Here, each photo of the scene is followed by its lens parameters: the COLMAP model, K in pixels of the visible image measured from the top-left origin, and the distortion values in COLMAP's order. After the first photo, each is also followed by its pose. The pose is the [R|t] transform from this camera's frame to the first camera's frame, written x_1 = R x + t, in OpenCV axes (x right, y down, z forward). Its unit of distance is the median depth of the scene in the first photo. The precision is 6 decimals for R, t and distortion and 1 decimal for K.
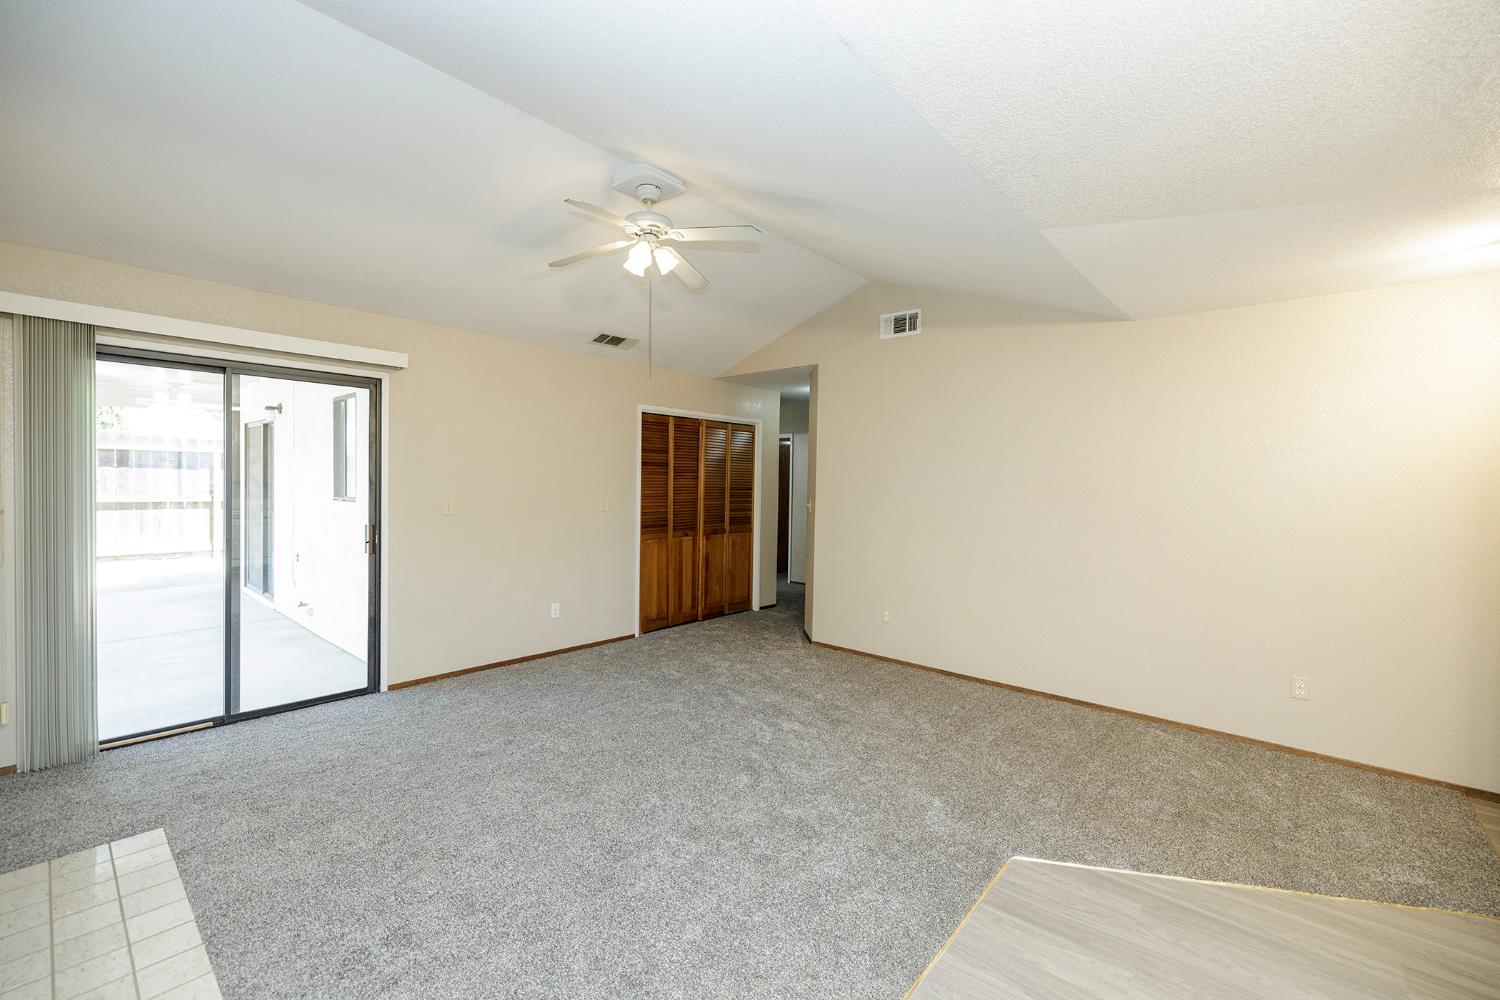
lens RADIAL K [[624.9, 0, 739.8], [0, 624.9, 495.2], [0, 0, 1]] dist [-0.001506, -0.000025]
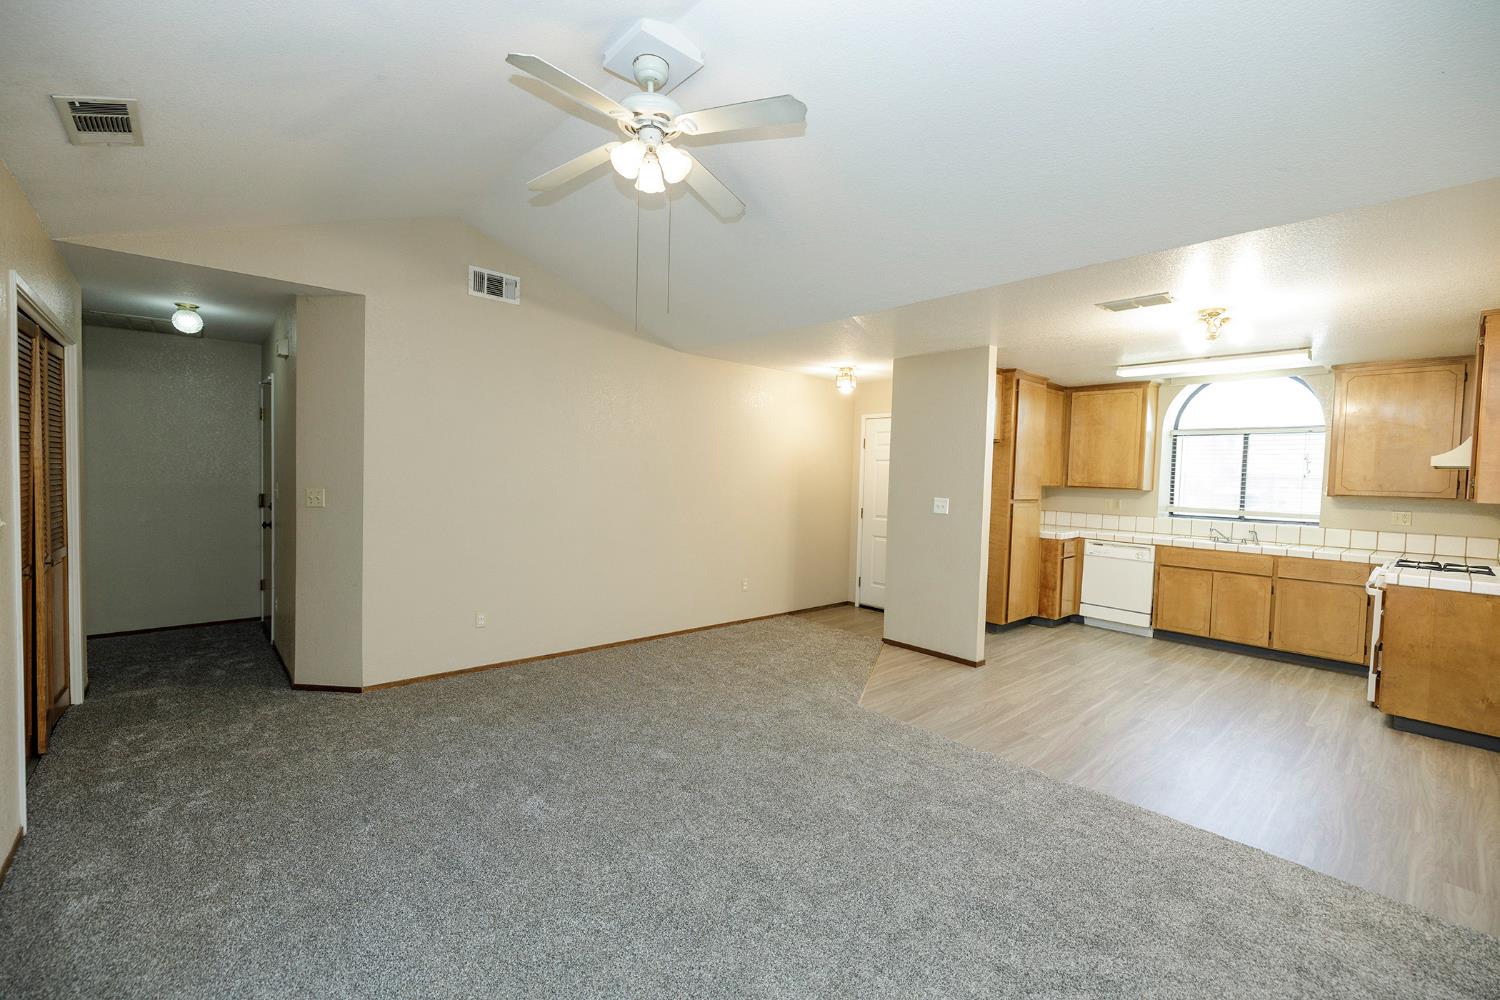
lens RADIAL K [[629.5, 0, 740.9], [0, 629.5, 497.5], [0, 0, 1]] dist [0.001316, 0.000233]
pose [[0.119996, -0.053921, 0.991309, -0.584335], [-0.003993, 0.998490, 0.054794, -0.025829], [-0.992766, -0.010533, 0.119599, 0.539998]]
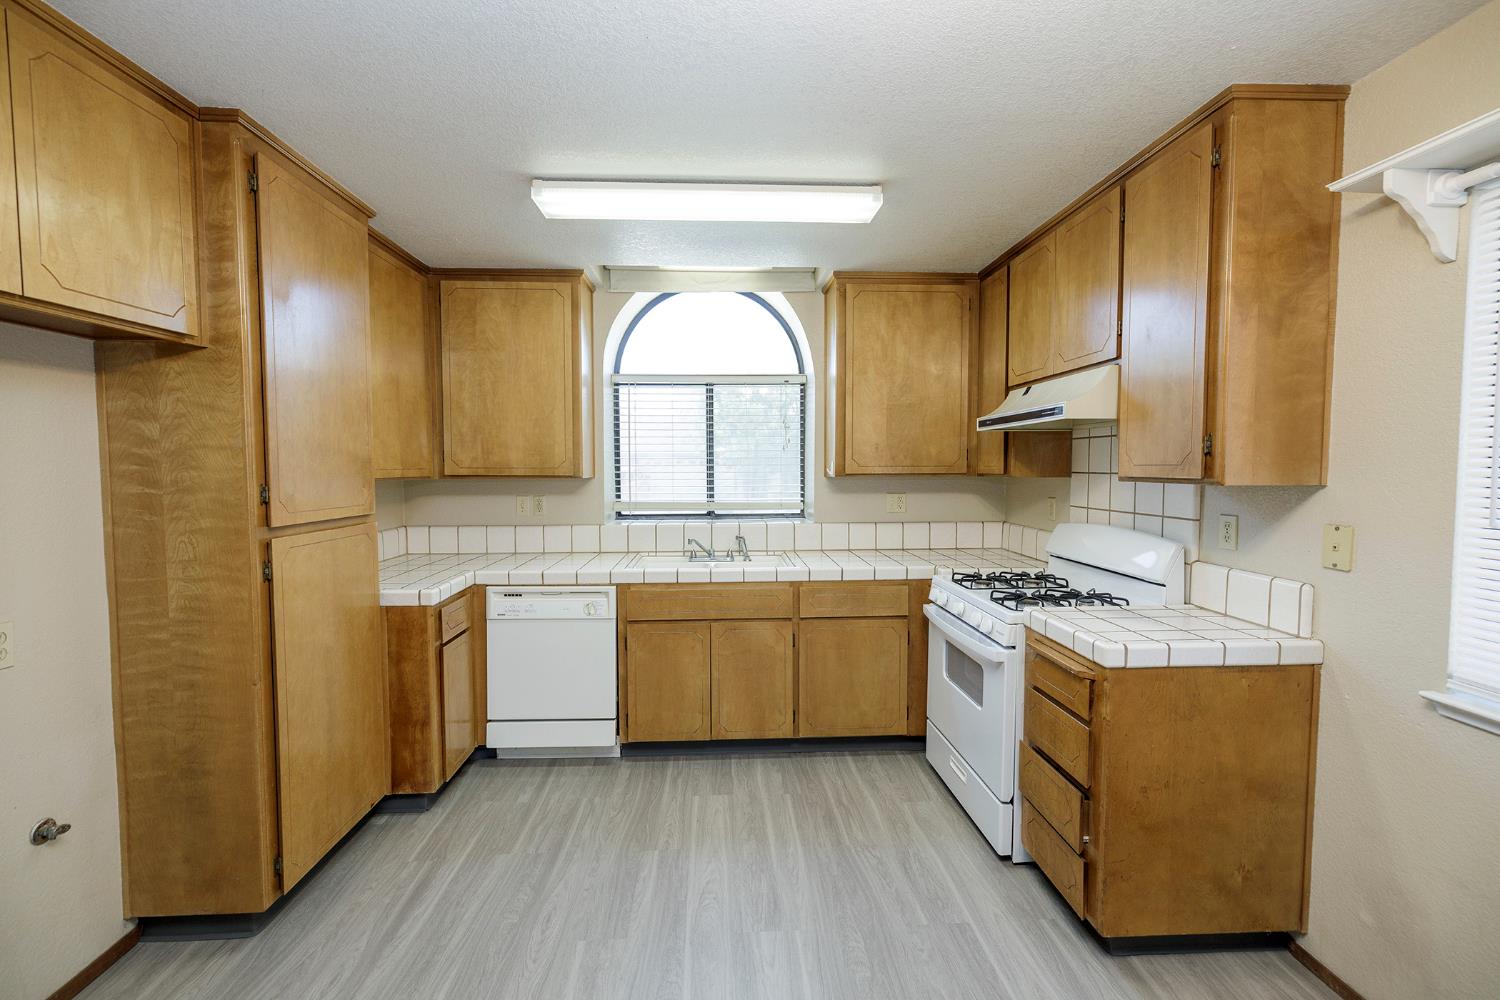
lens RADIAL K [[627.5, 0, 745.3], [0, 627.5, 496.4], [0, 0, 1]] dist [0.001002, 0.000050]
pose [[-0.697399, -0.051967, 0.714796, 0.158498], [0.006831, 0.996840, 0.079136, -0.007361], [-0.716650, 0.060072, -0.694841, 0.235674]]
